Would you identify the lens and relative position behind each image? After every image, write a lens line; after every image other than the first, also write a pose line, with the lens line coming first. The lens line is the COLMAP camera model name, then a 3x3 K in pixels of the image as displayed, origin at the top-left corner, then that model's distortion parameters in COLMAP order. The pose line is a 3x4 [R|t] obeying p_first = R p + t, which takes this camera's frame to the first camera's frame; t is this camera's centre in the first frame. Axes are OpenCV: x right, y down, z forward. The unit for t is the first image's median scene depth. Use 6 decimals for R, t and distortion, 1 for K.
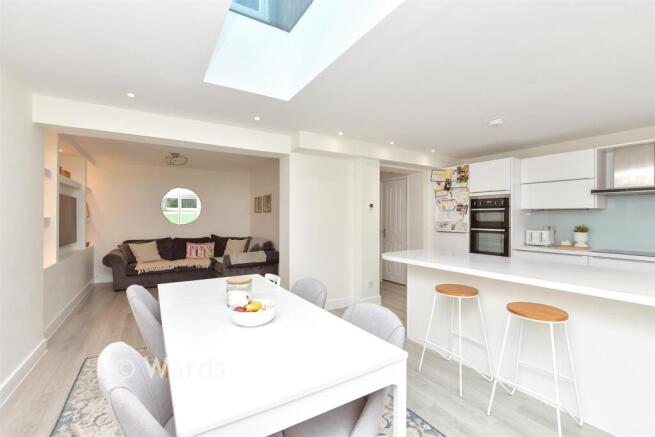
lens RADIAL K [[280.4, 0, 321.4], [0, 280.4, 216.0], [0, 0, 1]] dist [-0.003693, 0.000134]
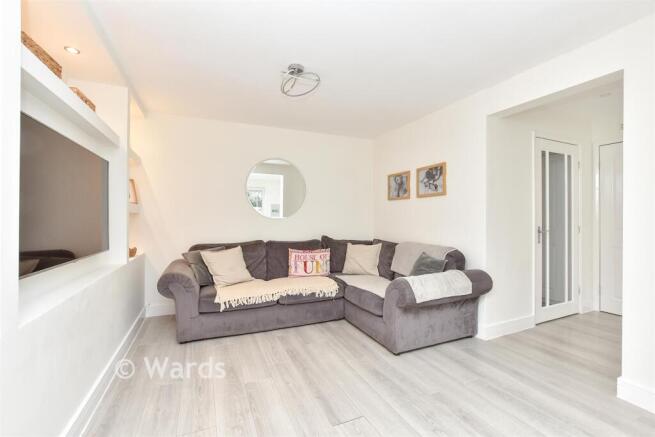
lens RADIAL K [[280.4, 0, 329.9], [0, 280.4, 219.7], [0, 0, 1]] dist [-0.003693, 0.000134]
pose [[0.992682, 0.001396, -0.120747, -0.346667], [0.000287, 0.999903, 0.013920, 0.025747], [0.120755, -0.013853, 0.992586, 0.452056]]
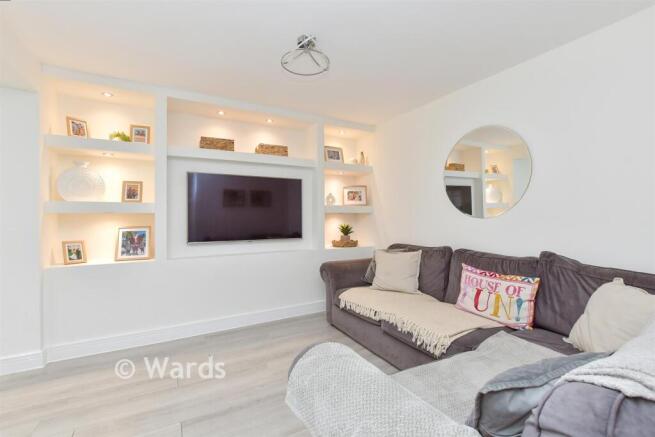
lens RADIAL K [[280.4, 0, 324.7], [0, 280.4, 218.6], [0, 0, 1]] dist [-0.003693, 0.000134]
pose [[-0.026616, -0.007618, -0.999617, -0.097582], [0.013694, 0.999874, -0.007984, 0.034991], [0.999552, -0.013901, -0.026509, 0.884322]]
